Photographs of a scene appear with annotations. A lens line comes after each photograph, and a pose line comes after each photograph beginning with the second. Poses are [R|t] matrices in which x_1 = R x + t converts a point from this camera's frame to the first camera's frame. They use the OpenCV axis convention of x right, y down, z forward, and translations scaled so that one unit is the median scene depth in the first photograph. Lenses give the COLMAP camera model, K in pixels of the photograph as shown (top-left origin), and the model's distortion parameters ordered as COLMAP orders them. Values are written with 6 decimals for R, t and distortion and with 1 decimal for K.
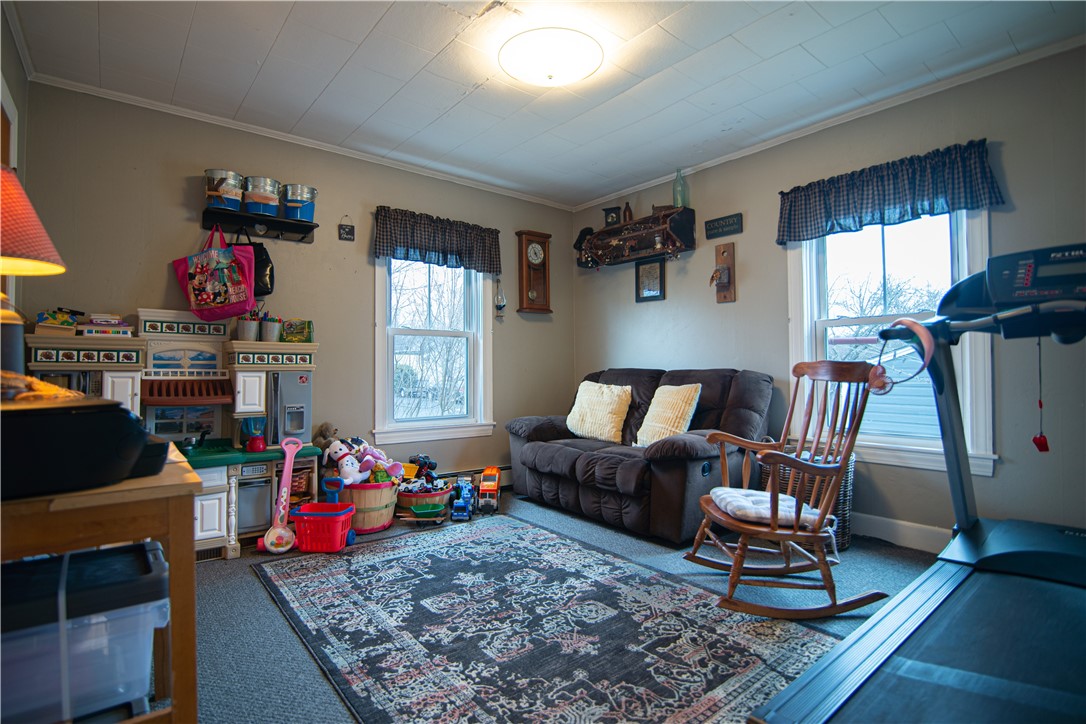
lens RADIAL K [[552.7, 0, 524.3], [0, 552.7, 355.8], [0, 0, 1]] dist [-0.017133, 0.001467]
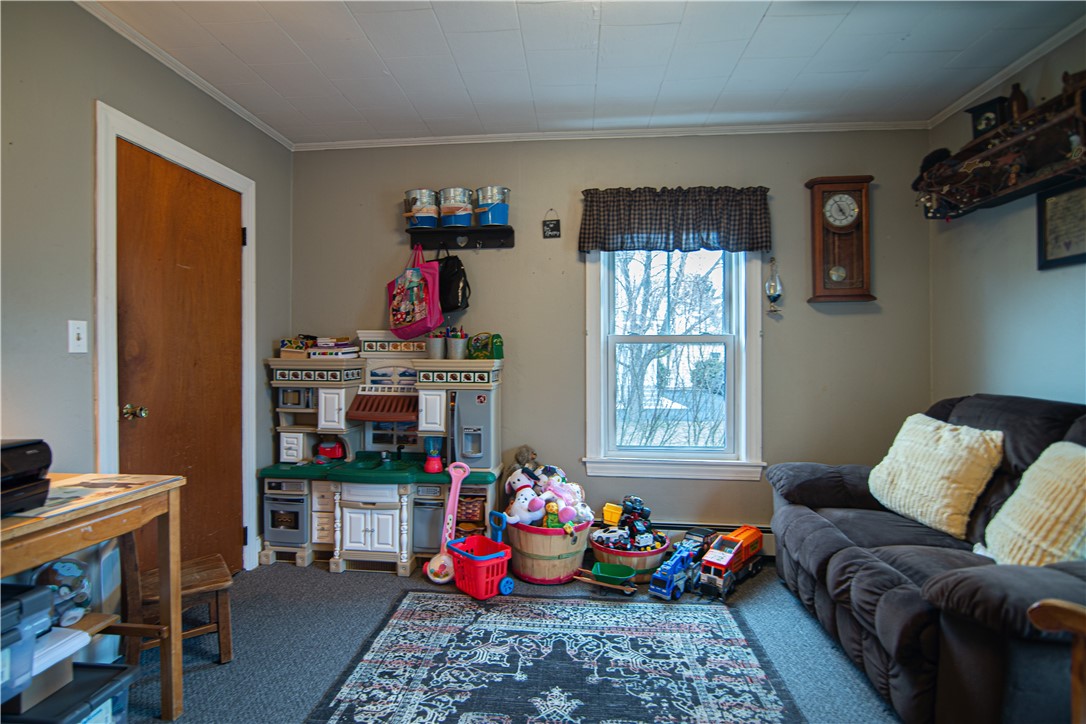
lens RADIAL K [[552.7, 0, 524.3], [0, 552.7, 355.8], [0, 0, 1]] dist [-0.017133, 0.001467]
pose [[0.711306, 0.001047, -0.702882, 0.299963], [0.015782, 0.999723, 0.017460, -0.044500], [0.702706, -0.023512, 0.711092, 0.394788]]
